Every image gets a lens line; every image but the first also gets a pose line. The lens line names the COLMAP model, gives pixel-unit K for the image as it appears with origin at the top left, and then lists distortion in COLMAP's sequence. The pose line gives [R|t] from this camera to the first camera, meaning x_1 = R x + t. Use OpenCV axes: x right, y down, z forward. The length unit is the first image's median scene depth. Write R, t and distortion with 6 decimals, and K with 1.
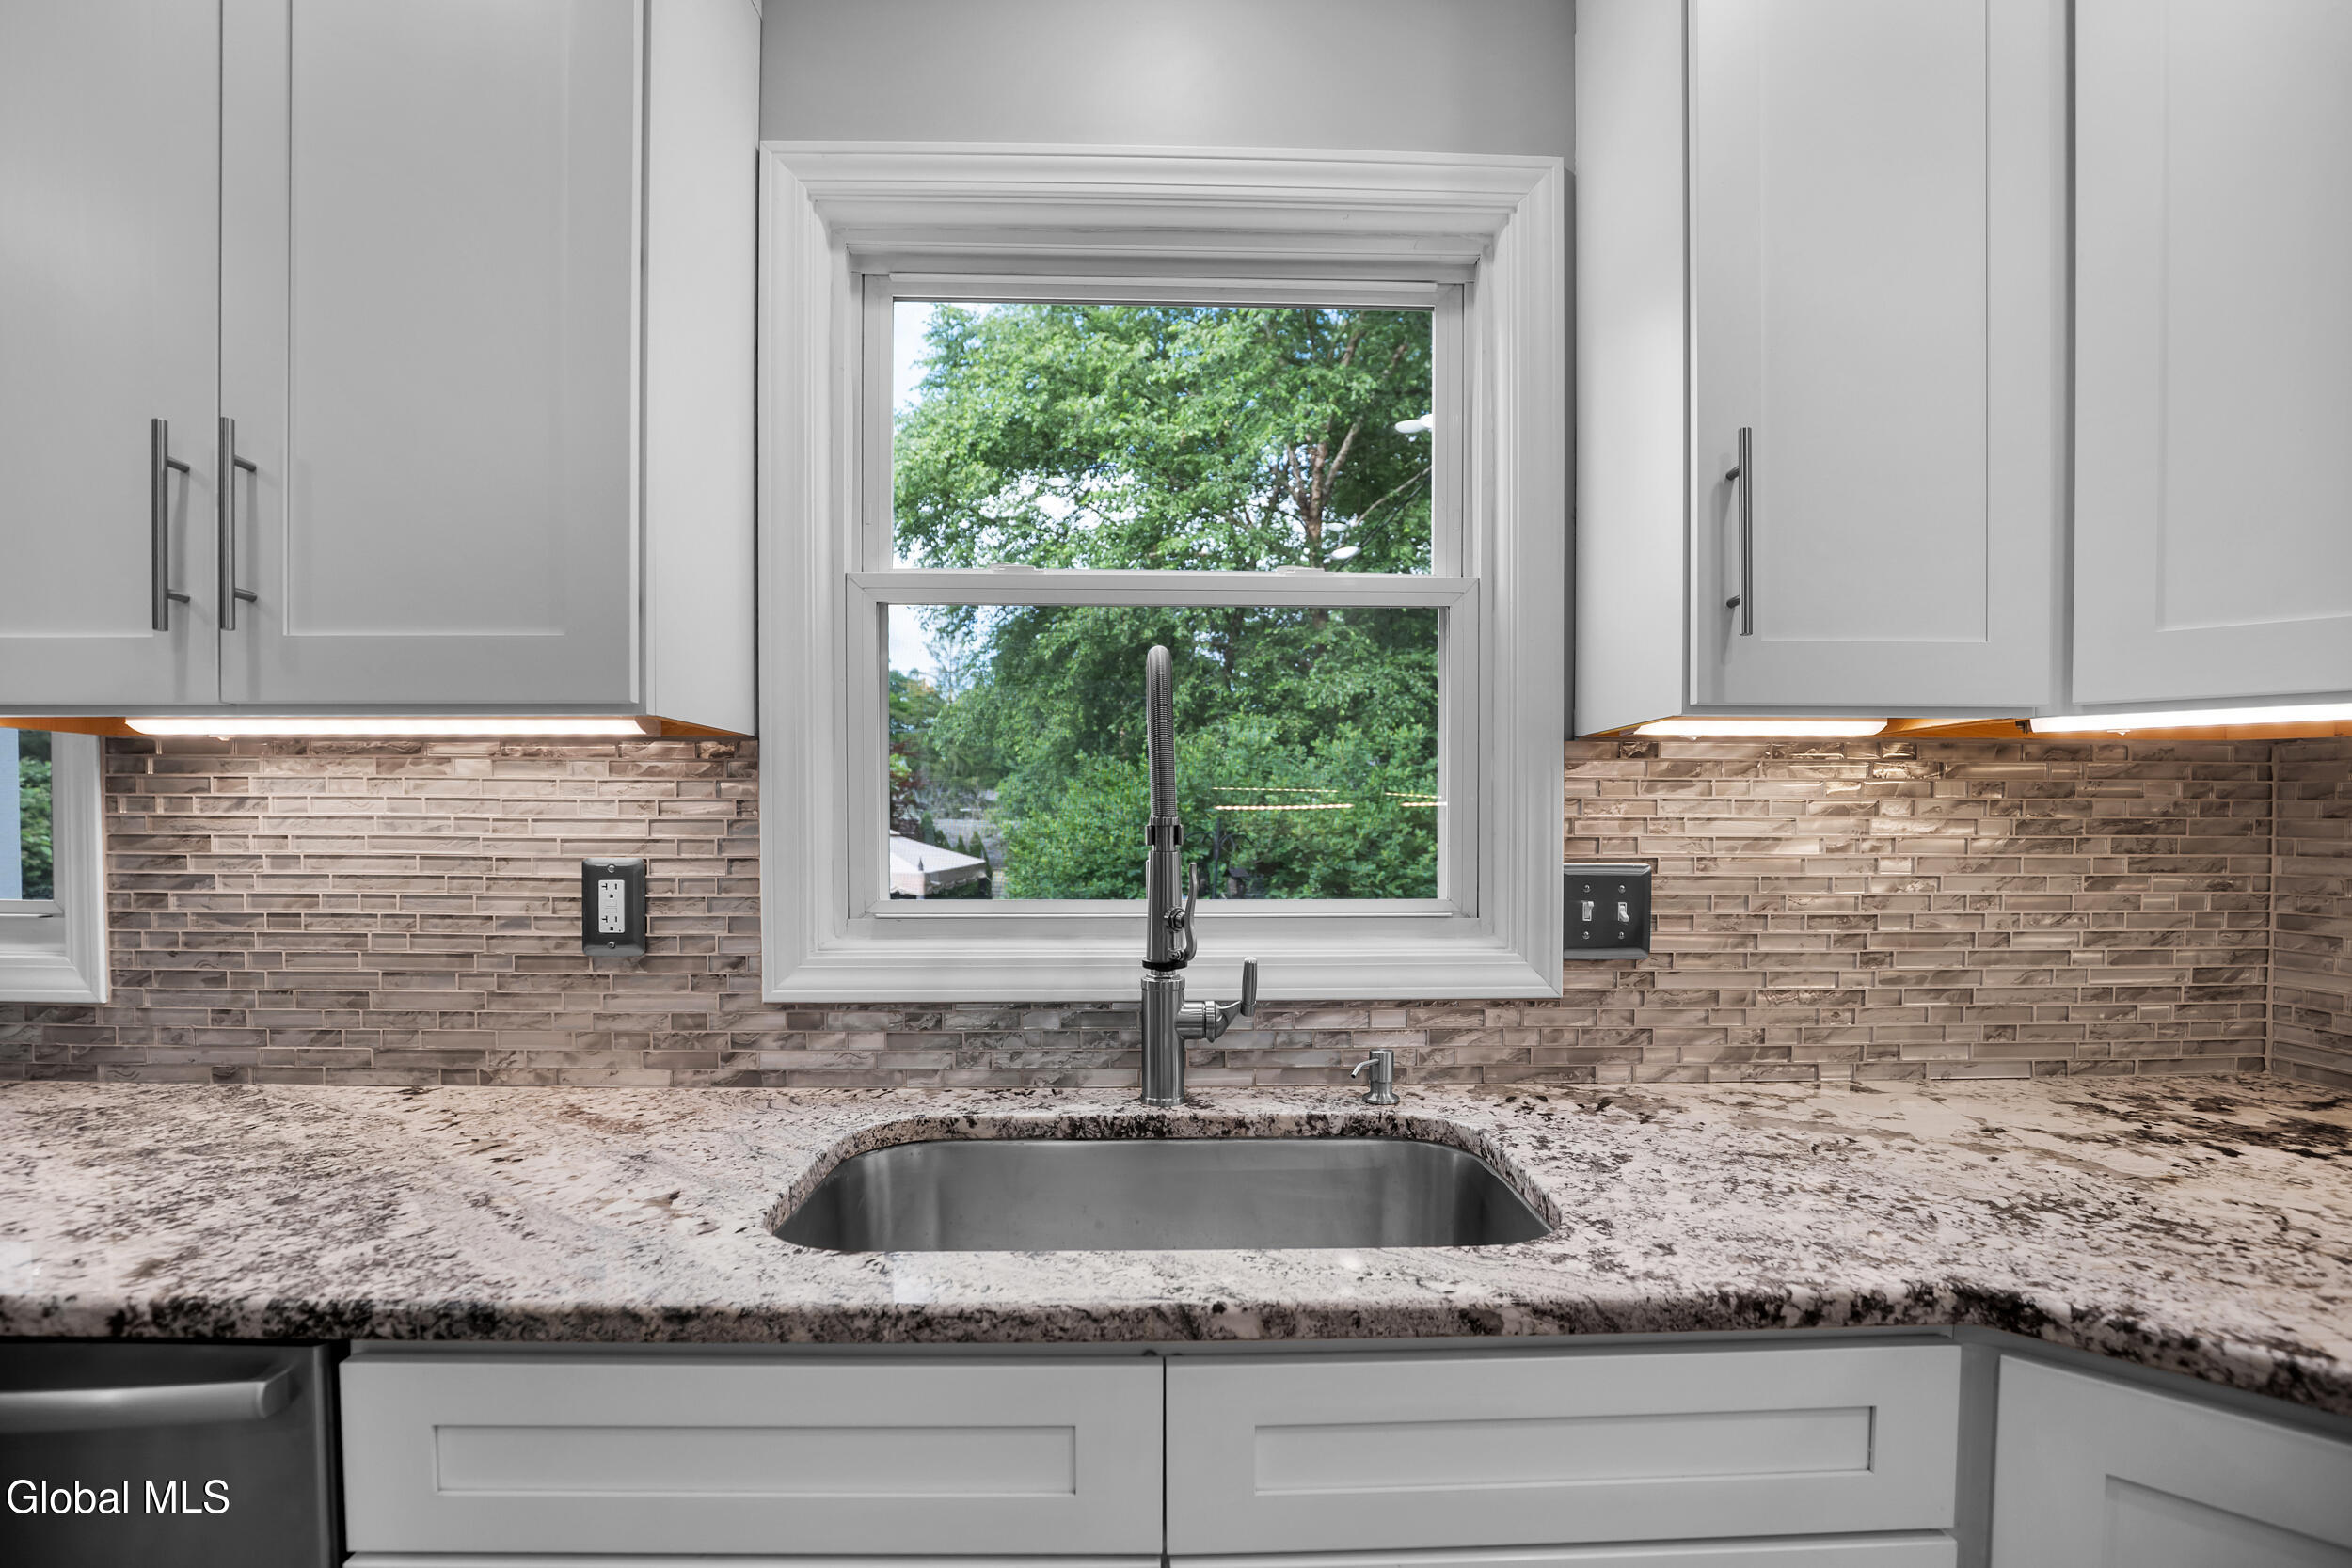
lens RADIAL K [[1113.0, 0, 1182.8], [0, 1113.0, 848.9], [0, 0, 1]] dist [-0.030551, 0.000777]
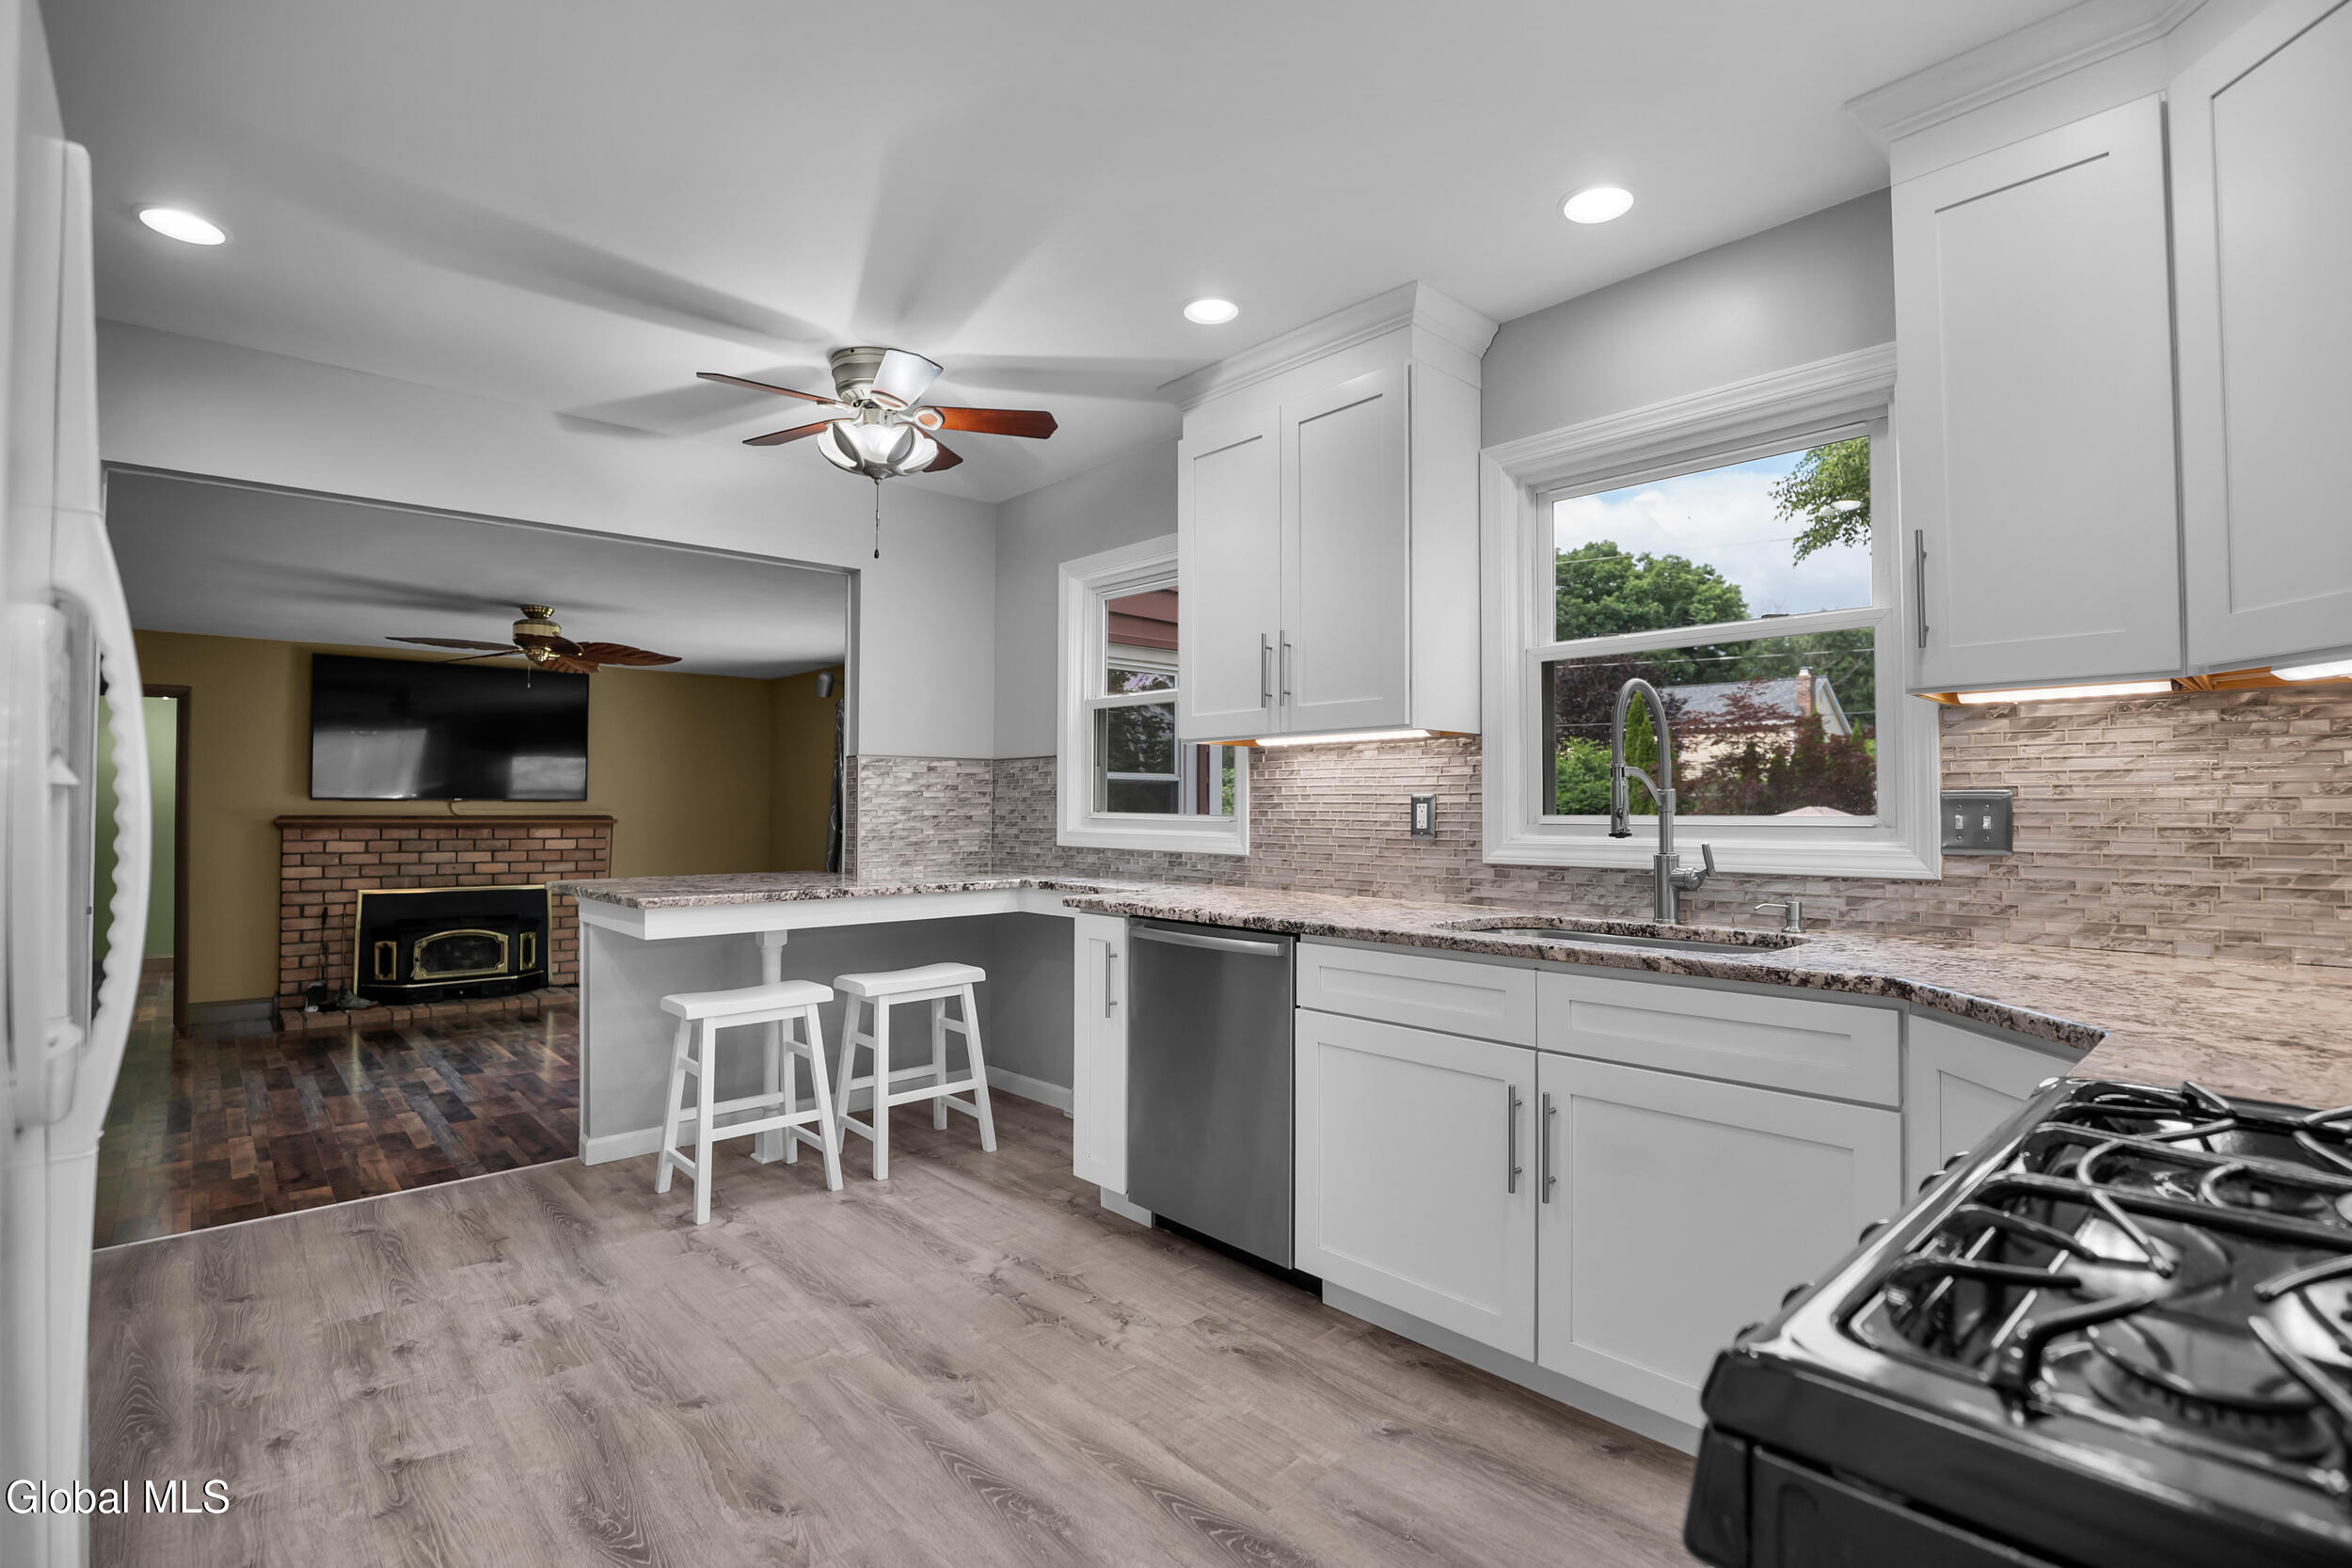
lens RADIAL K [[1088.9, 0, 1176.0], [0, 1088.9, 784.0], [0, 0, 1]] dist [-0.031626, -0.000514]
pose [[0.652244, -0.018005, -0.757796, 0.771491], [-0.018982, 0.999016, -0.040075, 0.082676], [0.757772, 0.040523, 0.651260, -0.741615]]
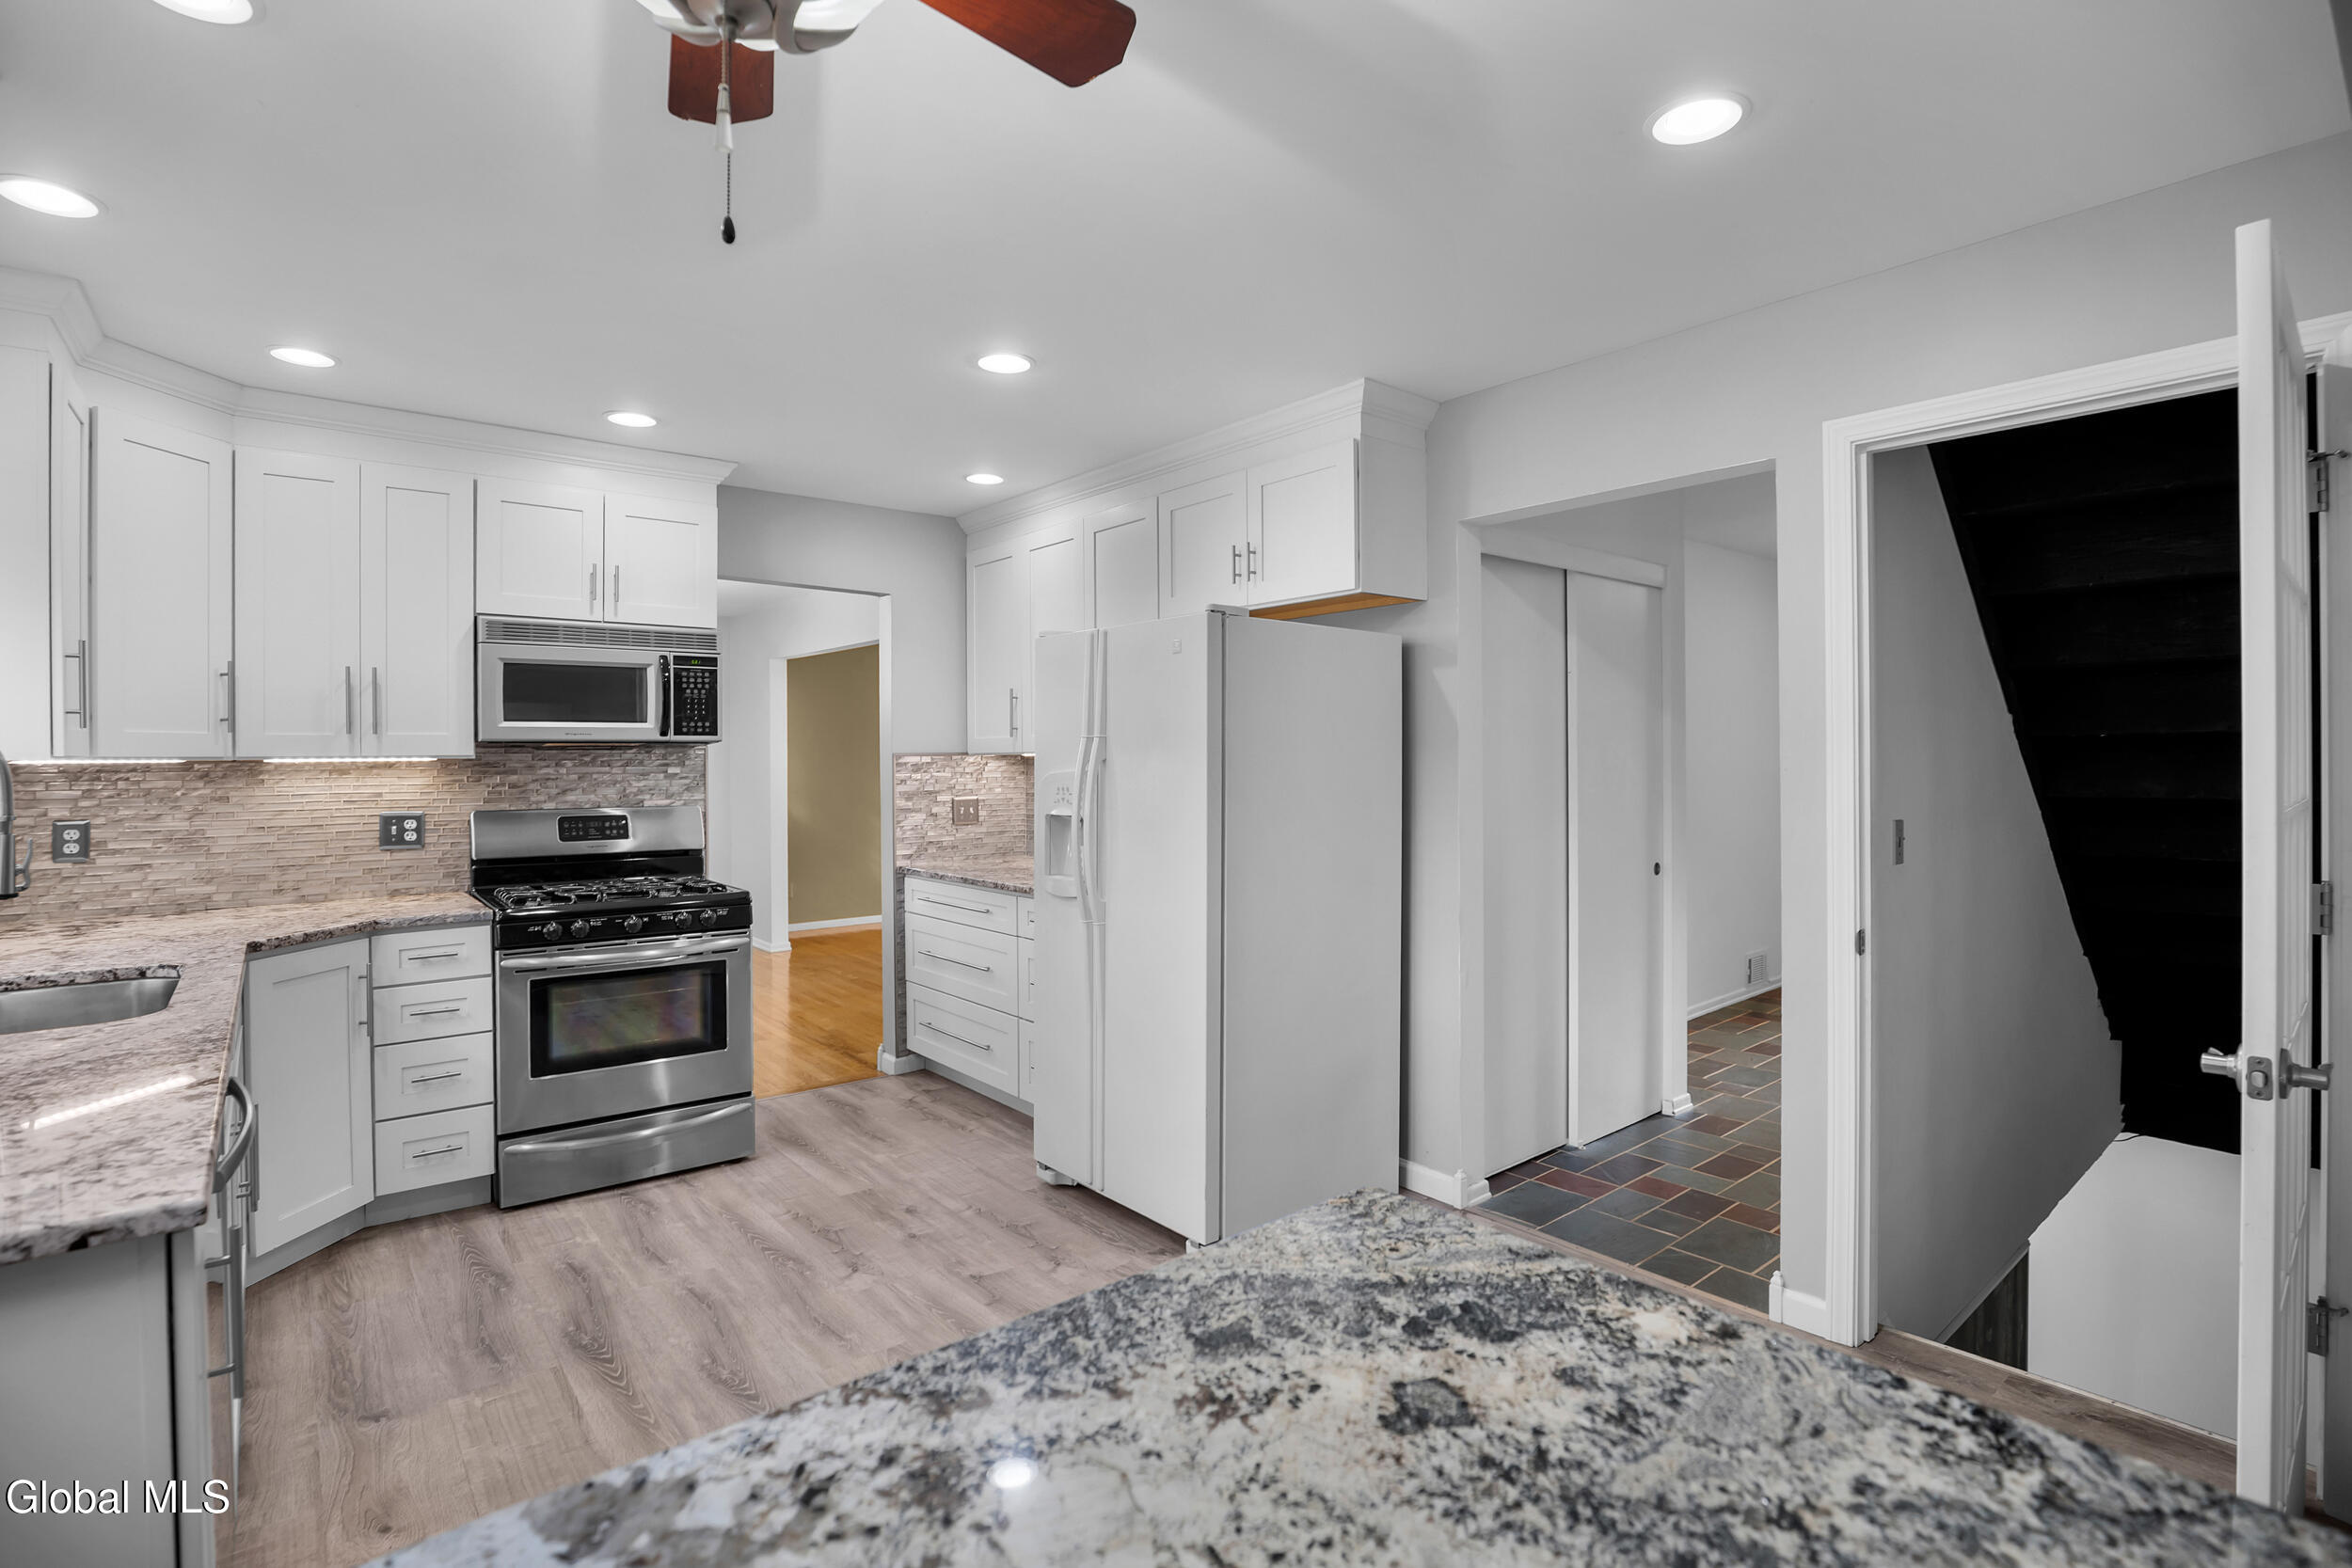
lens RADIAL K [[1132.4, 0, 1199.6], [0, 1132.4, 754.4], [0, 0, 1]] dist [-0.033372, 0.002118]
pose [[-0.624466, 0.005539, 0.781032, -2.127001], [0.027379, 0.999515, 0.014803, -0.084426], [-0.780572, 0.030628, -0.624315, 0.458151]]
